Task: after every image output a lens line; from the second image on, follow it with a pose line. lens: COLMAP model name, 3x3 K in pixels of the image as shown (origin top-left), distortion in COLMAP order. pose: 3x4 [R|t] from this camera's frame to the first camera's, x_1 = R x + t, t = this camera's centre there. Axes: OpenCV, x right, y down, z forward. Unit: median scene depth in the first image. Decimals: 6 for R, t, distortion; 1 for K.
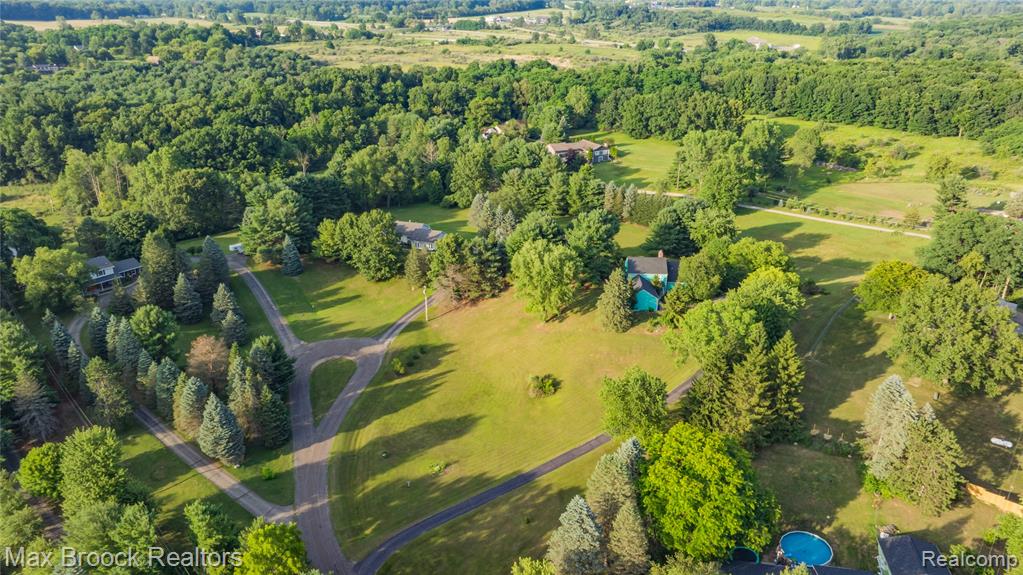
lens RADIAL K [[719.8, 0, 513.6], [0, 719.8, 278.7], [0, 0, 1]] dist [-0.022751, -0.000370]
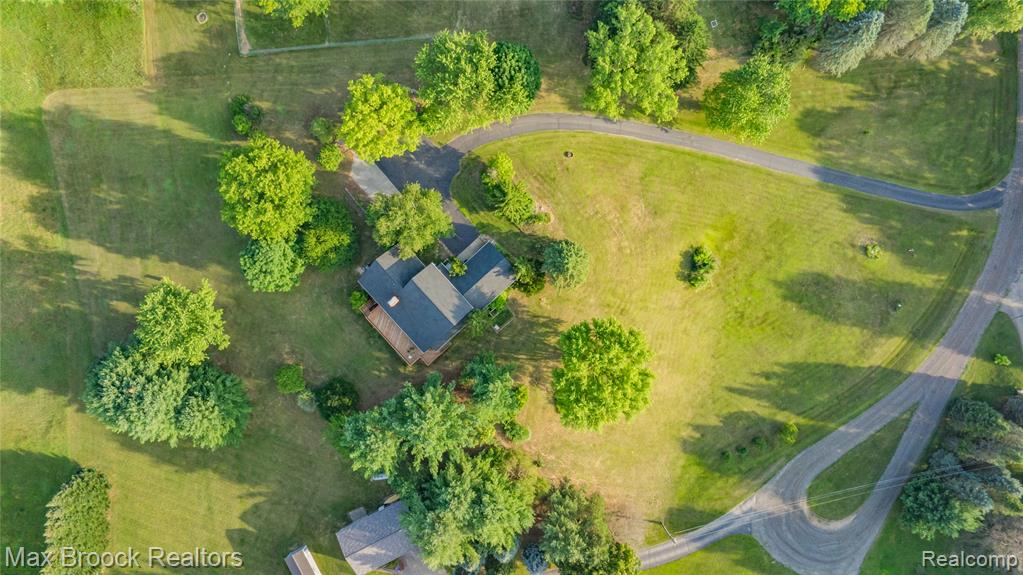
lens RADIAL K [[719.8, 0, 513.6], [0, 719.8, 278.7], [0, 0, 1]] dist [-0.022751, -0.000370]
pose [[-0.697688, -0.716393, 0.003507, 0.133475], [0.281336, -0.269482, 0.920994, -0.512614], [-0.658849, 0.643553, 0.389561, 0.626183]]
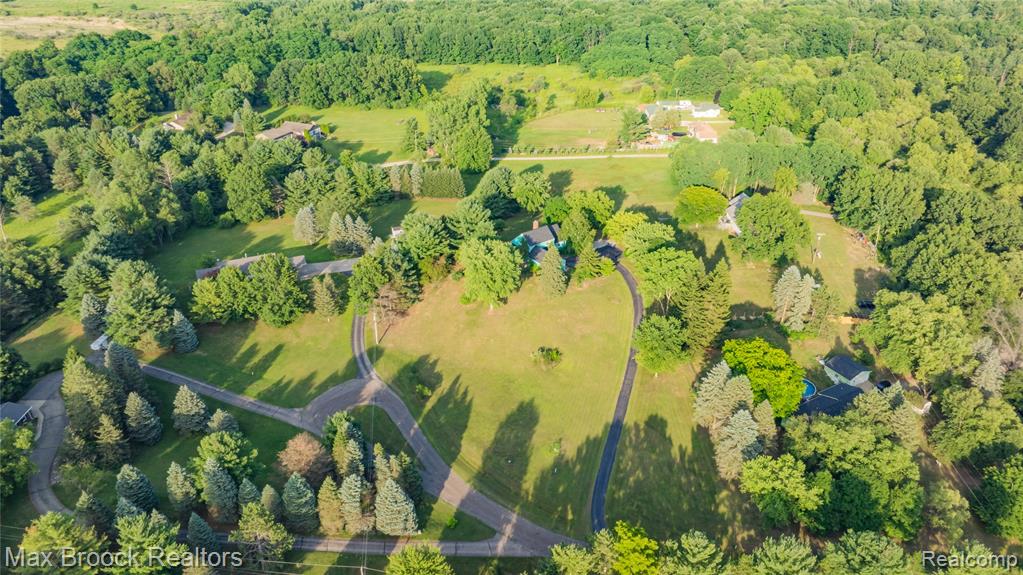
lens RADIAL K [[719.8, 0, 513.6], [0, 719.8, 278.7], [0, 0, 1]] dist [-0.022751, -0.000370]
pose [[0.766529, -0.303056, 0.566207, -0.489578], [0.241457, 0.952966, 0.183180, -0.160780], [-0.595090, -0.003698, 0.803651, 0.048355]]
